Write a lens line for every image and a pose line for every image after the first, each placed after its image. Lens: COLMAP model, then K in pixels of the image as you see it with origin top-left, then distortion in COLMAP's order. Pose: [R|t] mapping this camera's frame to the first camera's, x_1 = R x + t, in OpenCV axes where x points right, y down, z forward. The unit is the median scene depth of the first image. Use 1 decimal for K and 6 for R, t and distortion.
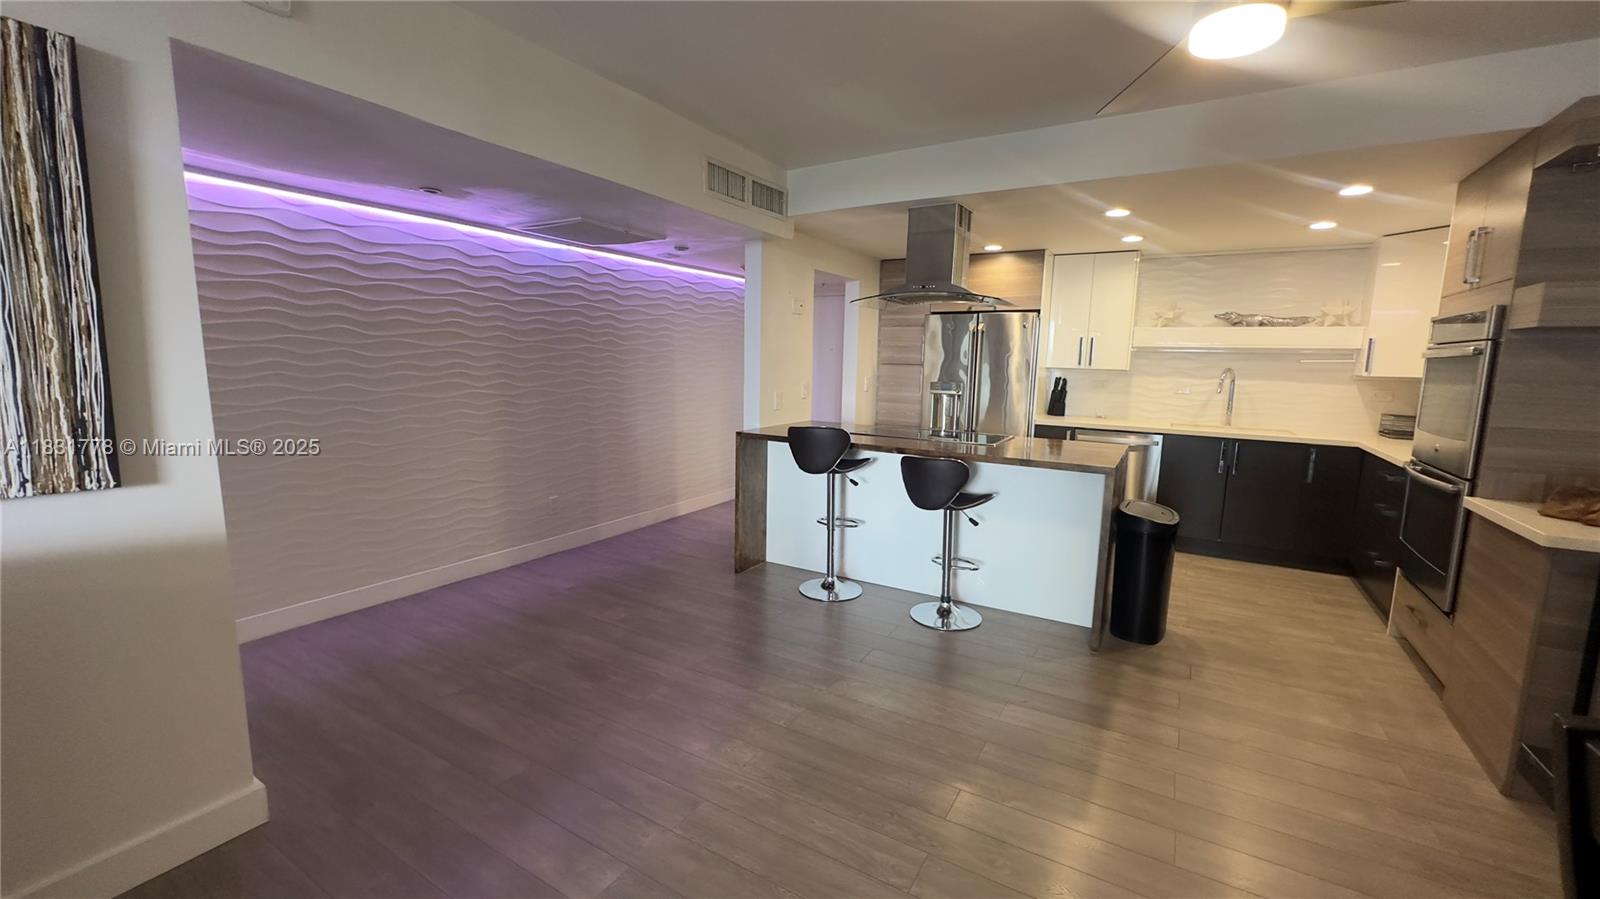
lens RADIAL K [[642.2, 0, 801.4], [0, 642.2, 447.3], [0, 0, 1]] dist [-0.001673, -0.000582]
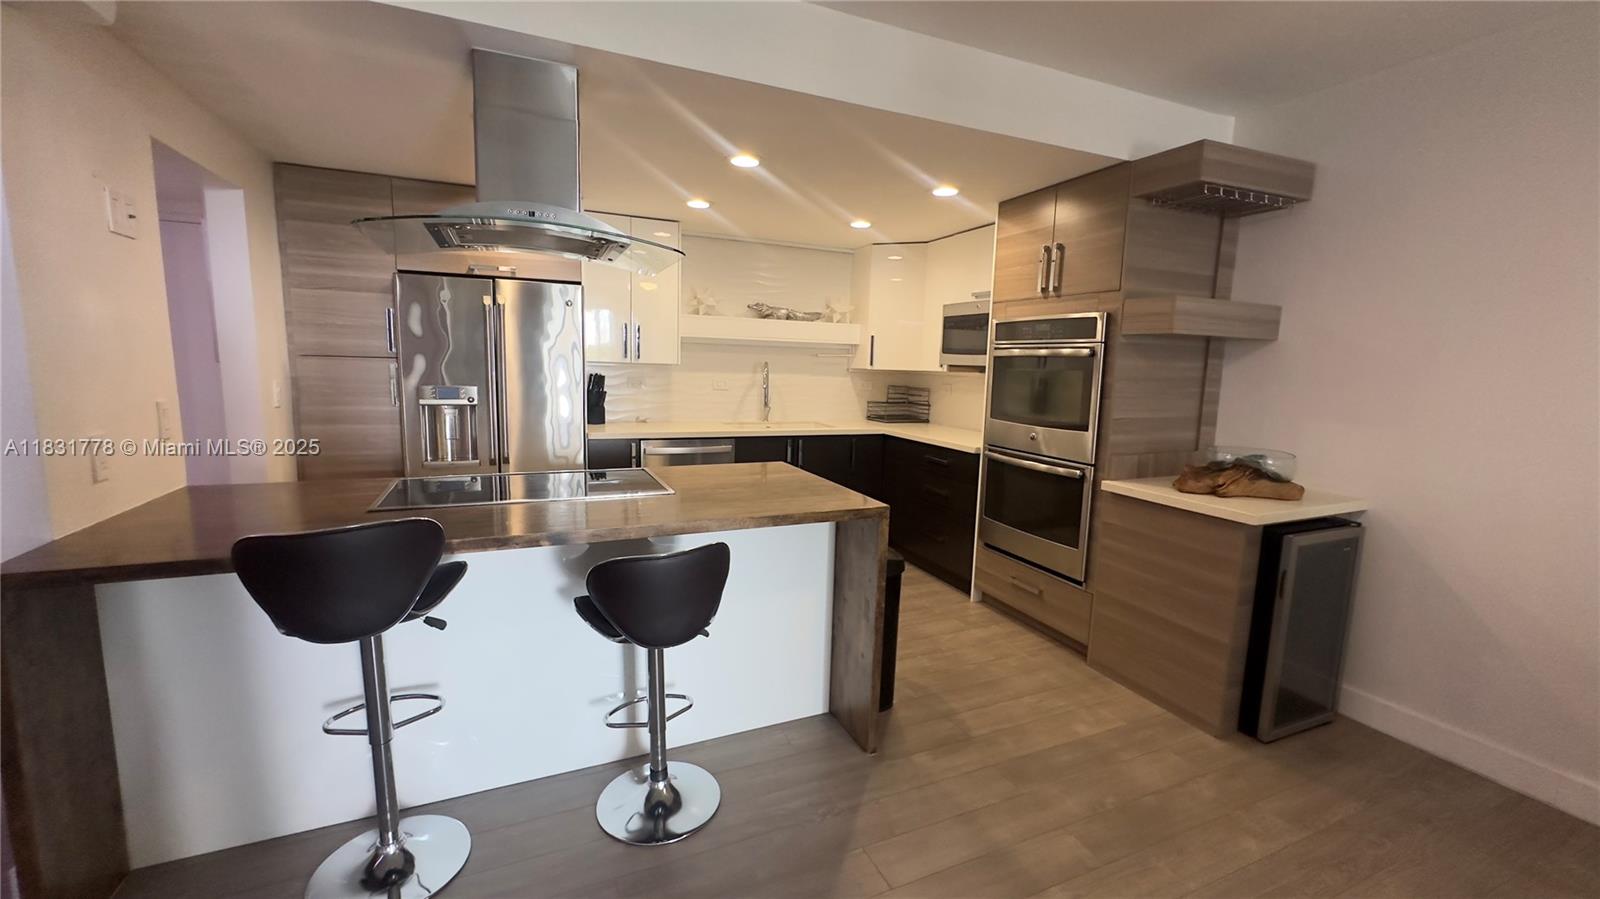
lens RADIAL K [[642.2, 0, 805.8], [0, 642.2, 449.3], [0, 0, 1]] dist [-0.001673, -0.000582]
pose [[0.581114, -0.114918, 0.805668, -0.112489], [0.095602, 0.992765, 0.072649, -0.070661], [-0.808188, 0.034806, 0.587896, 0.477254]]
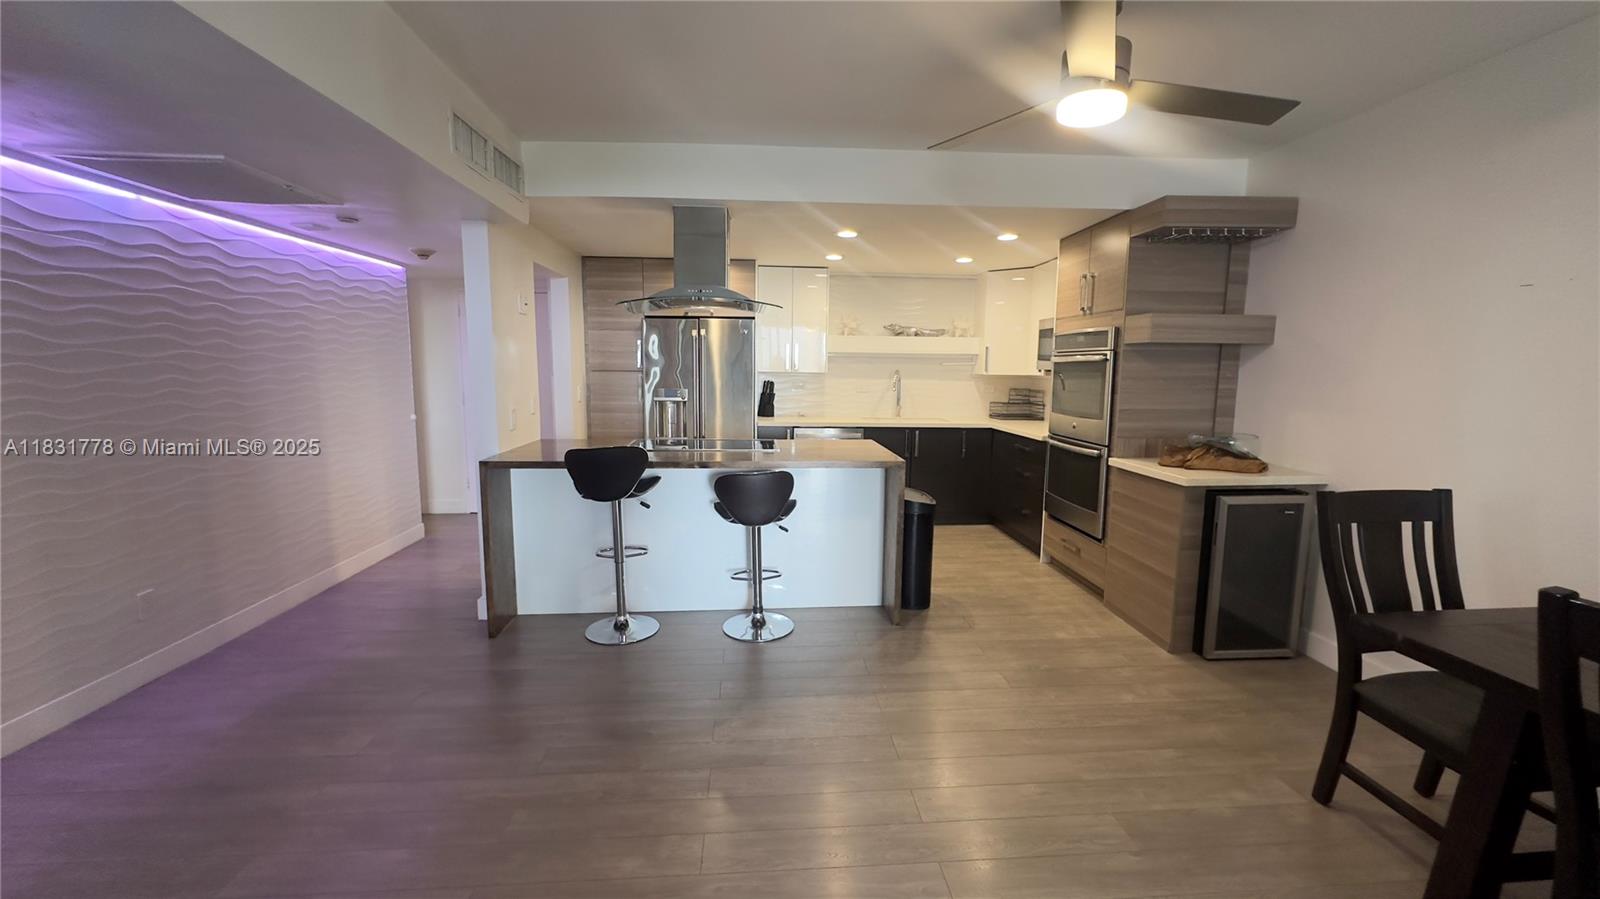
lens RADIAL K [[642.2, 0, 806.8], [0, 642.2, 445.3], [0, 0, 1]] dist [-0.001673, -0.000582]
pose [[0.817982, -0.082251, 0.569333, -0.222528], [0.085758, 0.996101, 0.020694, -0.025733], [-0.568815, 0.031898, 0.821847, 0.121759]]
